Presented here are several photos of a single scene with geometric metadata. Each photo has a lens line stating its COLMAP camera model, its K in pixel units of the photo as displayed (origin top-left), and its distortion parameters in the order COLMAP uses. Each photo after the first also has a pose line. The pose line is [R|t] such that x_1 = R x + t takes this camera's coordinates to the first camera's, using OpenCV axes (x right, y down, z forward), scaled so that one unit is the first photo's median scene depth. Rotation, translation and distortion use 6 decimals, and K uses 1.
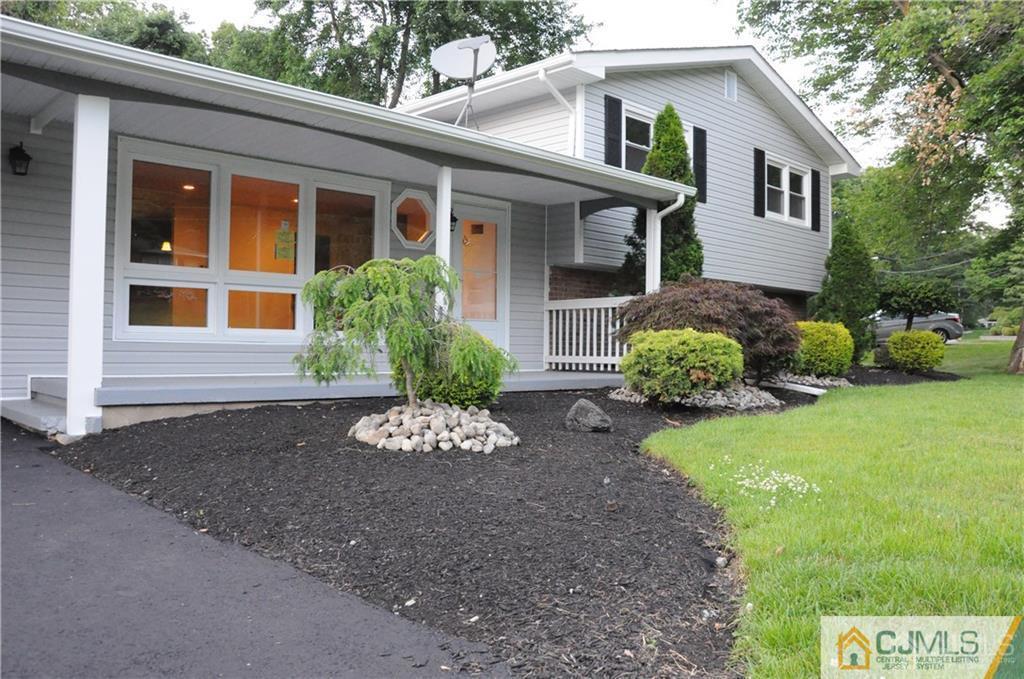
lens RADIAL K [[806.8, 0, 515.0], [0, 806.8, 343.0], [0, 0, 1]] dist [-0.114162, 0.037523]
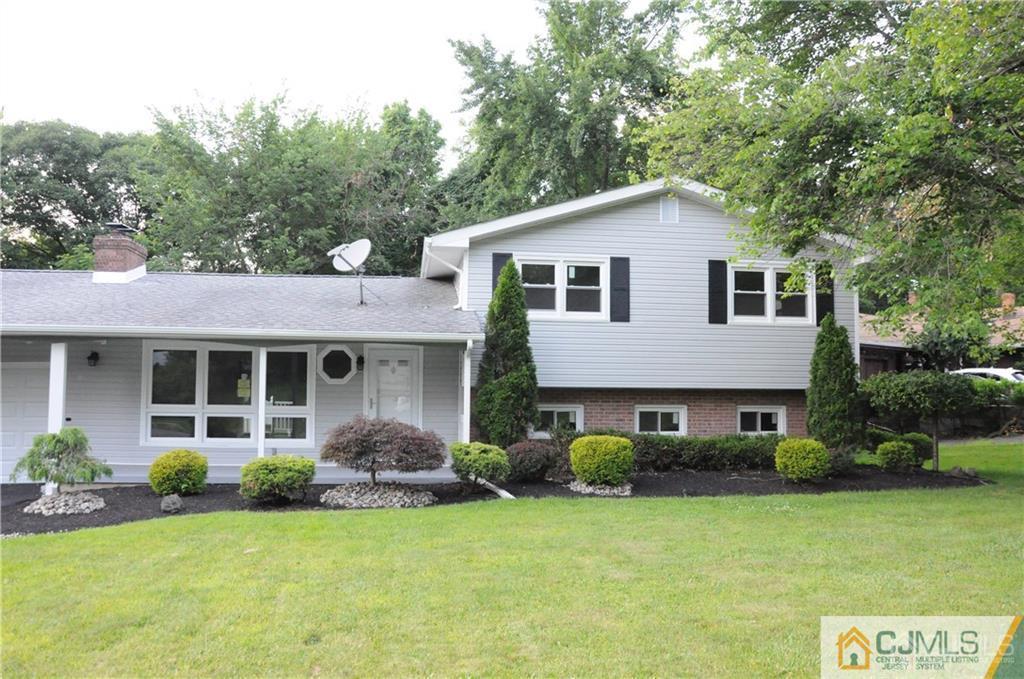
lens RADIAL K [[806.8, 0, 513.7], [0, 806.8, 339.7], [0, 0, 1]] dist [-0.114162, 0.037523]
pose [[0.806791, -0.048000, -0.588883, 0.914211], [0.003708, 0.997086, -0.076193, -0.074200], [0.590825, 0.059288, 0.804618, -0.018210]]
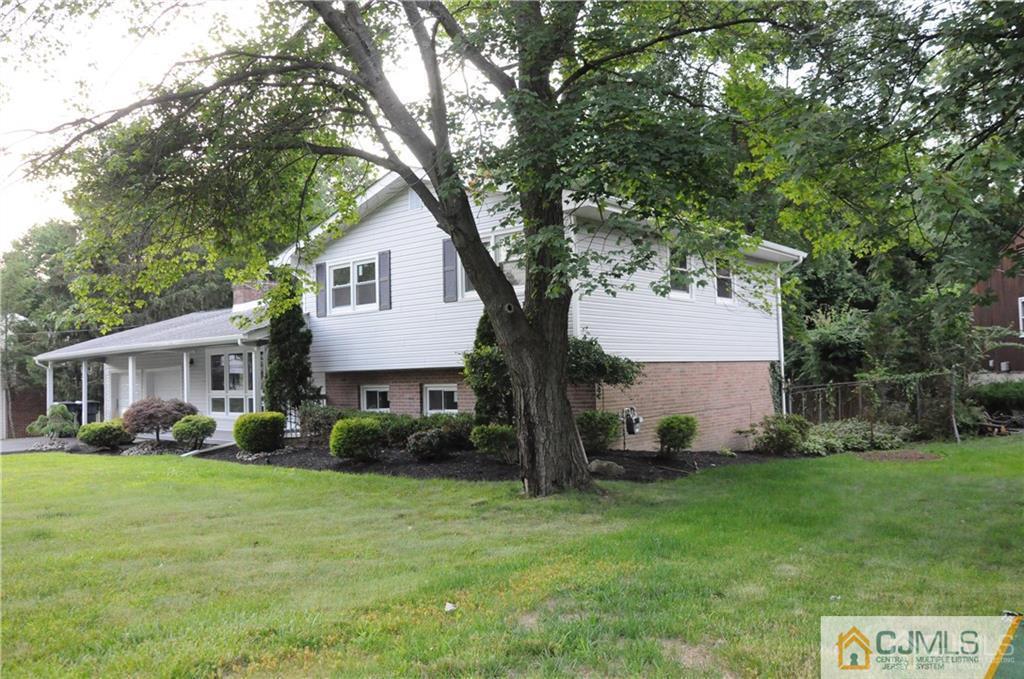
lens RADIAL K [[806.8, 0, 511.3], [0, 806.8, 341.6], [0, 0, 1]] dist [-0.114162, 0.037523]
pose [[0.103428, -0.061361, -0.992742, 1.756570], [0.028648, 0.997865, -0.058693, -0.053738], [0.994224, -0.022369, 0.104965, 1.236406]]
